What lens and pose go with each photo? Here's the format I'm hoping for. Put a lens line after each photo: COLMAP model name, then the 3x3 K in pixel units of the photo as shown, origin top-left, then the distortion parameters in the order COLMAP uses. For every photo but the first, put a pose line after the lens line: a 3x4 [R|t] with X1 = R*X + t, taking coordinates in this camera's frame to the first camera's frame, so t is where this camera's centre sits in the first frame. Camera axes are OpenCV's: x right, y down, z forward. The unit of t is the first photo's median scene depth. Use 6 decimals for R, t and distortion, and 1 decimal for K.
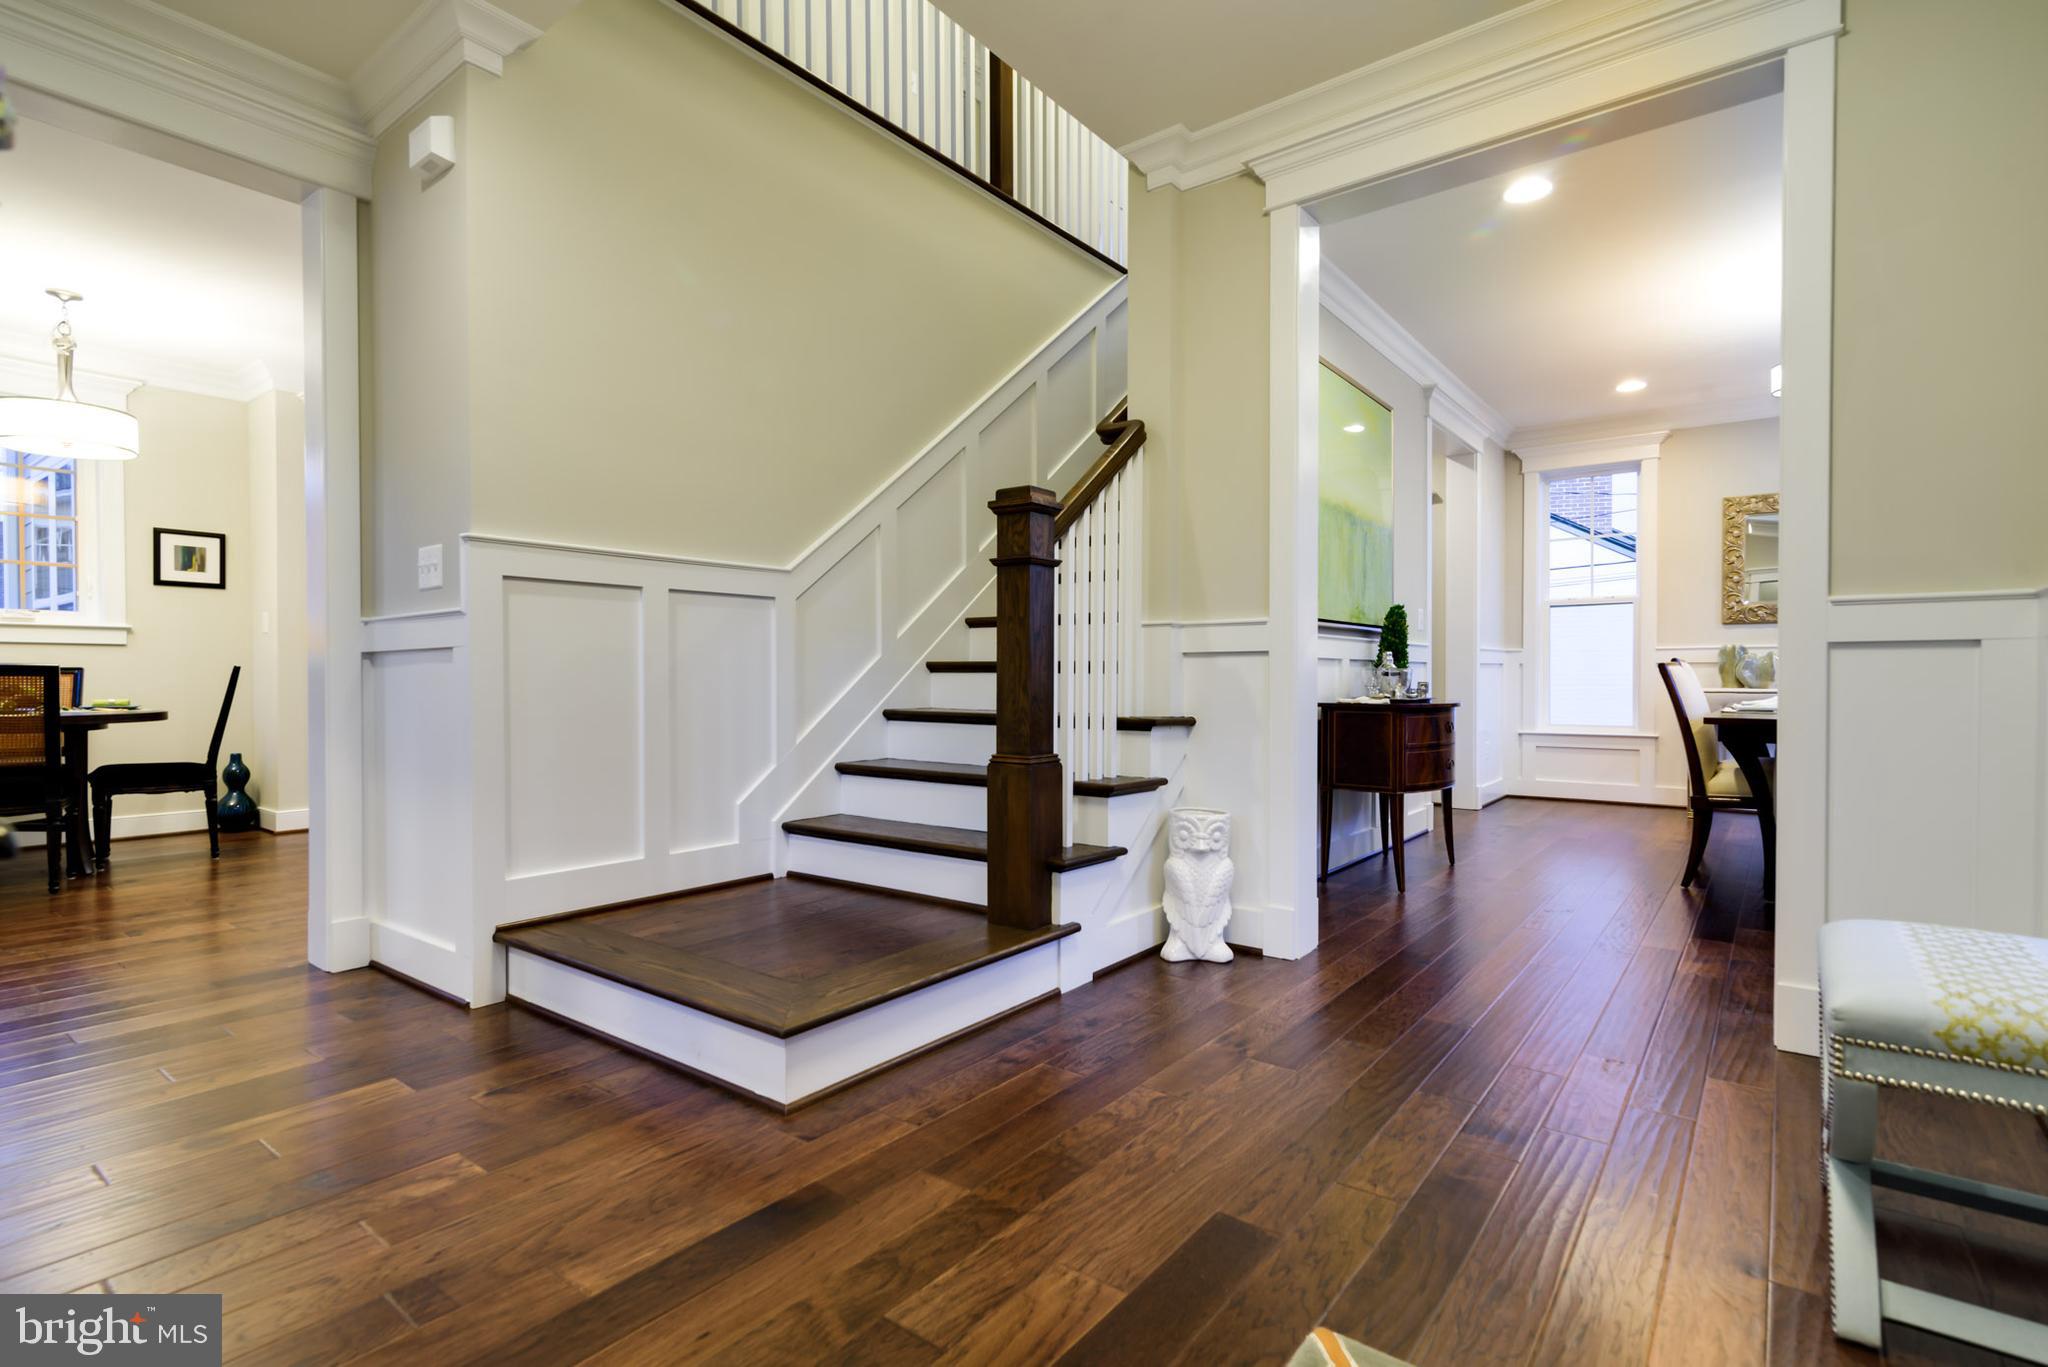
lens RADIAL K [[996.7, 0, 1010.0], [0, 996.7, 691.8], [0, 0, 1]] dist [-0.001562, -0.000347]
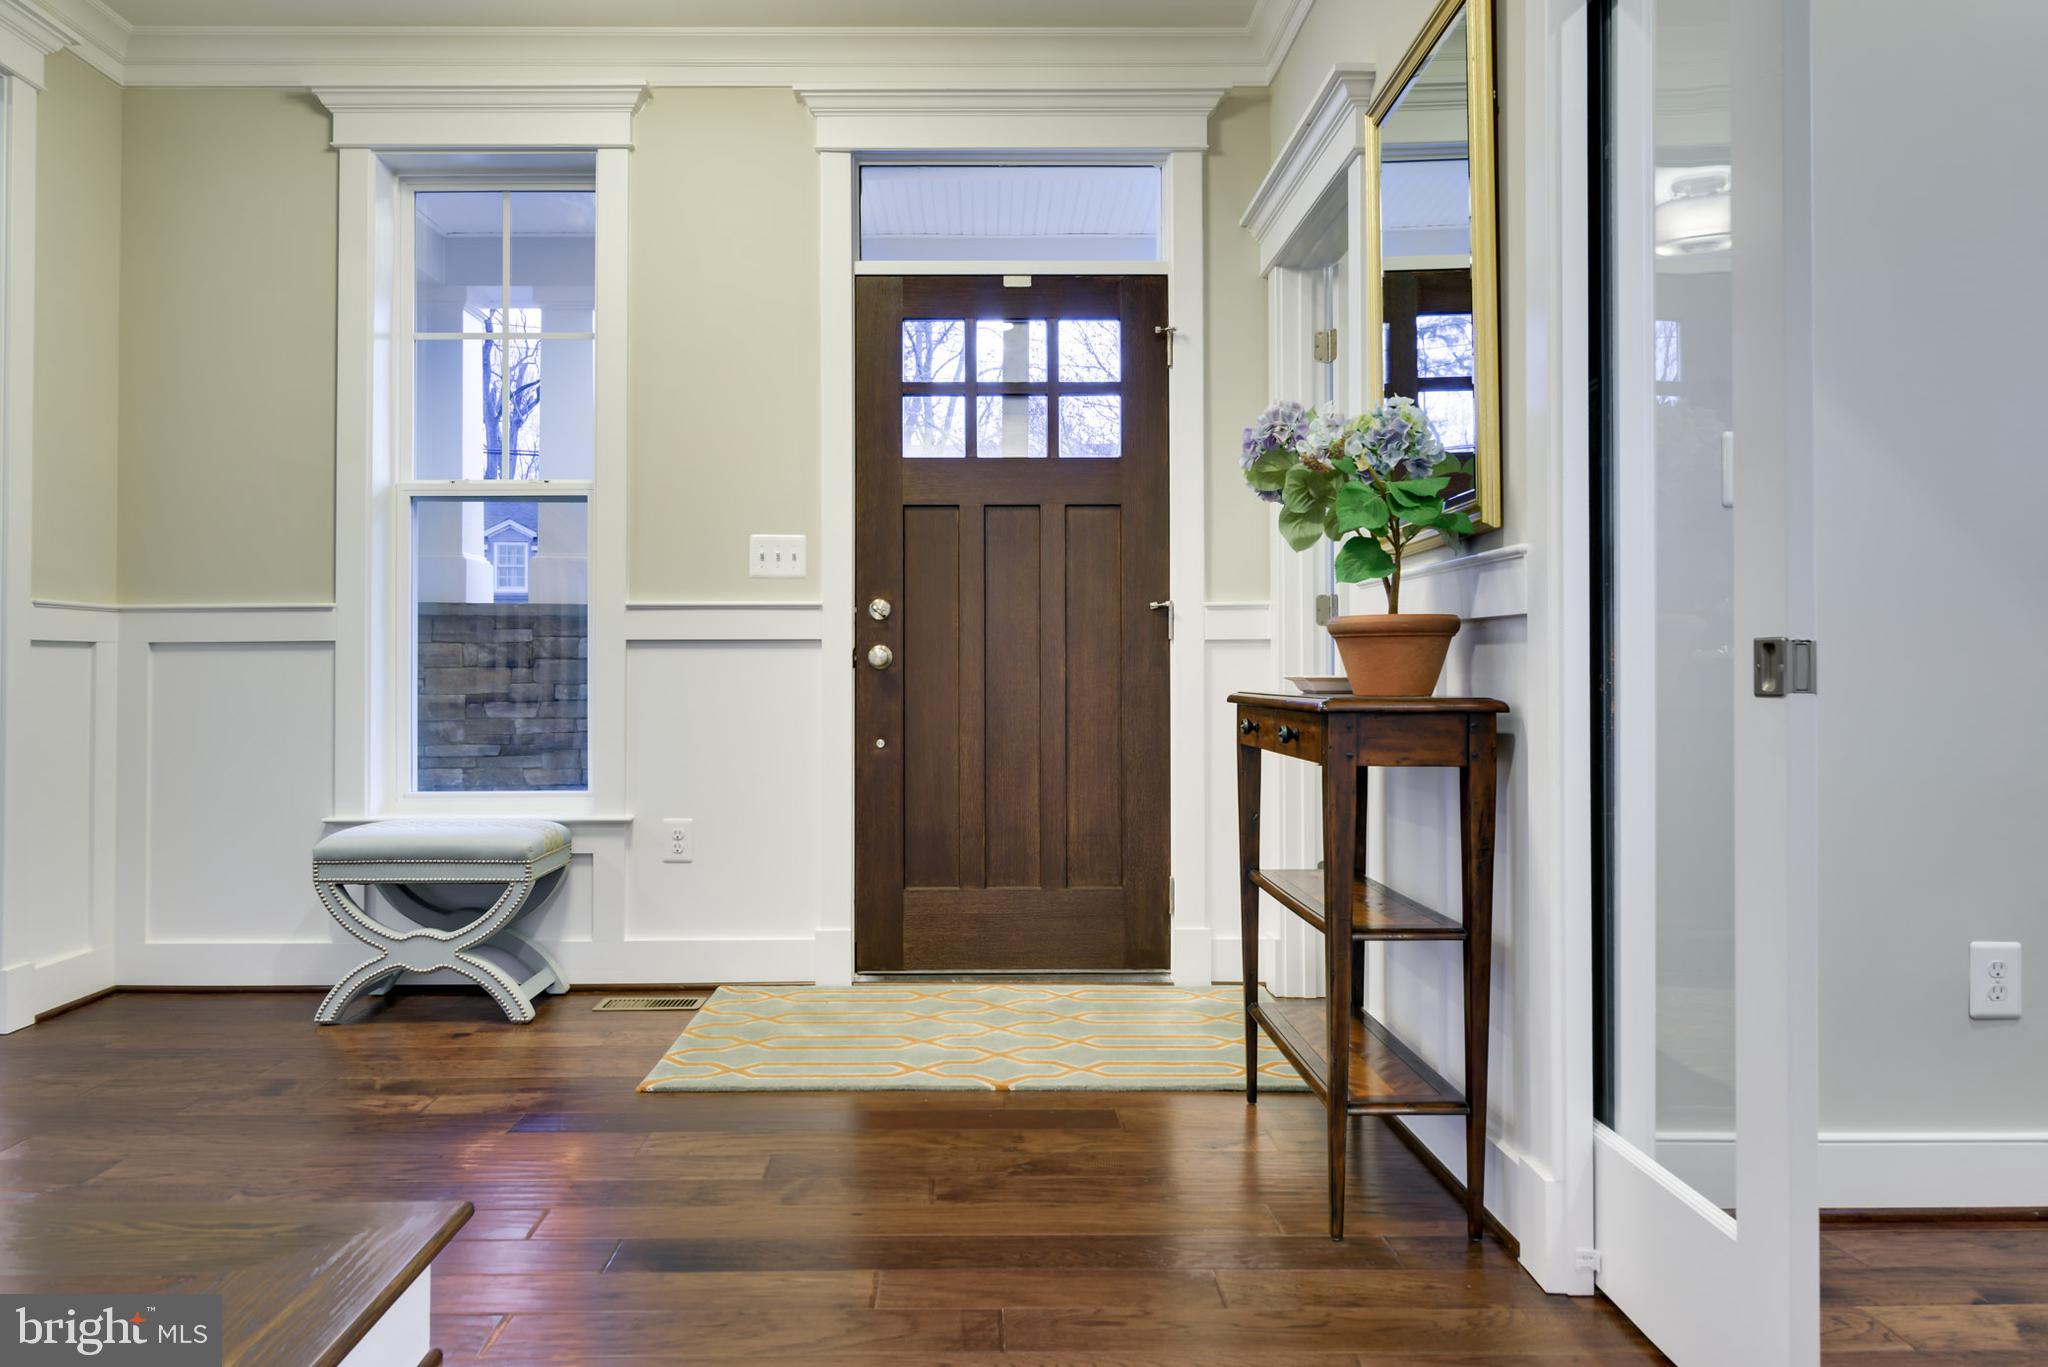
lens RADIAL K [[1427.0, 0, 1019.0], [0, 1427.0, 662.7], [0, 0, 1]] dist [0.012643, 0.003021]
pose [[-0.645287, 0.002778, 0.763935, -1.623428], [0.020859, 0.999685, 0.013984, -0.038696], [-0.763655, 0.024959, -0.645142, 1.801255]]
